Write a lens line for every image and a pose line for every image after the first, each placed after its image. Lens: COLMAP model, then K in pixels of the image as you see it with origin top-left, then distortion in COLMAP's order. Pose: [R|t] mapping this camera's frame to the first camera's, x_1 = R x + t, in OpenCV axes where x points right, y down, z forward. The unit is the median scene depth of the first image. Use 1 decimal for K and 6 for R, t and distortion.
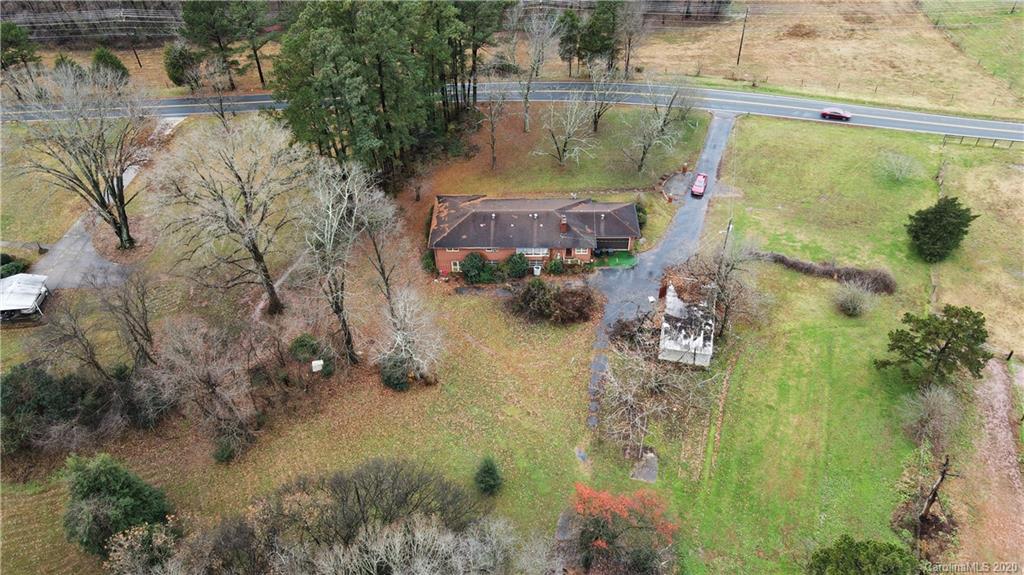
lens RADIAL K [[753.0, 0, 515.7], [0, 753.0, 292.3], [0, 0, 1]] dist [-0.001670, 0.026237]
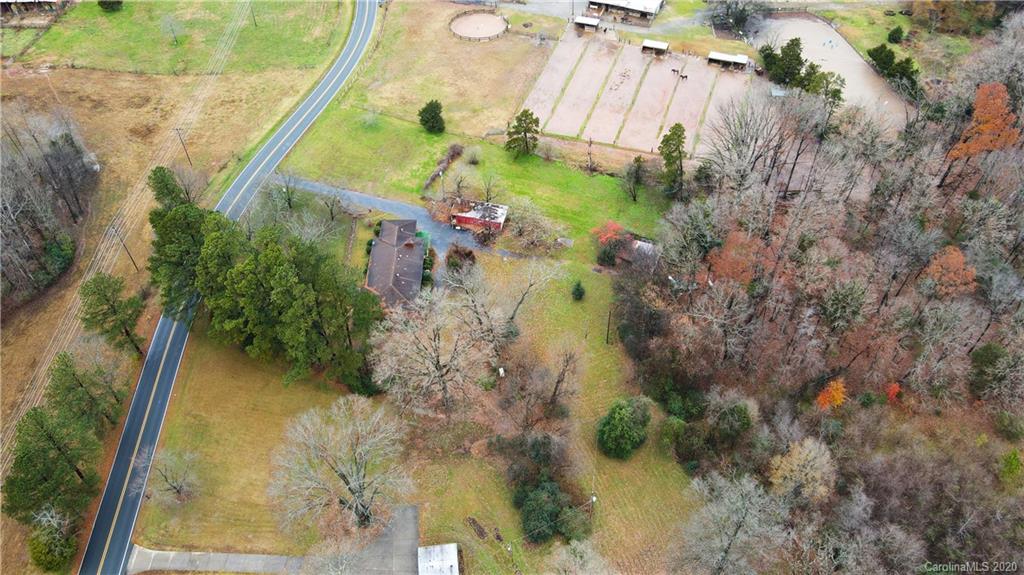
lens RADIAL K [[753.0, 0, 516.5], [0, 753.0, 295.9], [0, 0, 1]] dist [-0.001670, 0.026237]
pose [[-0.018632, -0.712901, 0.701017, -1.147239], [0.671634, 0.510464, 0.536968, -0.746070], [-0.740649, 0.480831, 0.469298, 0.125878]]
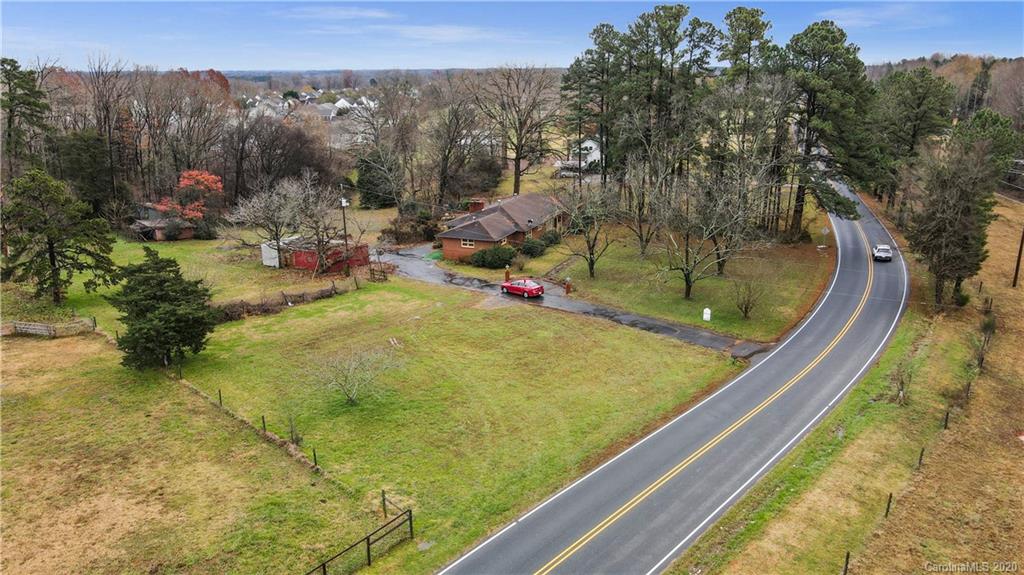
lens RADIAL K [[753.0, 0, 514.8], [0, 753.0, 288.3], [0, 0, 1]] dist [-0.001670, 0.026237]
pose [[-0.368424, 0.270514, -0.889430, 0.924740], [-0.615394, 0.646142, 0.451431, -0.484963], [0.696817, 0.713669, -0.071582, 1.175491]]
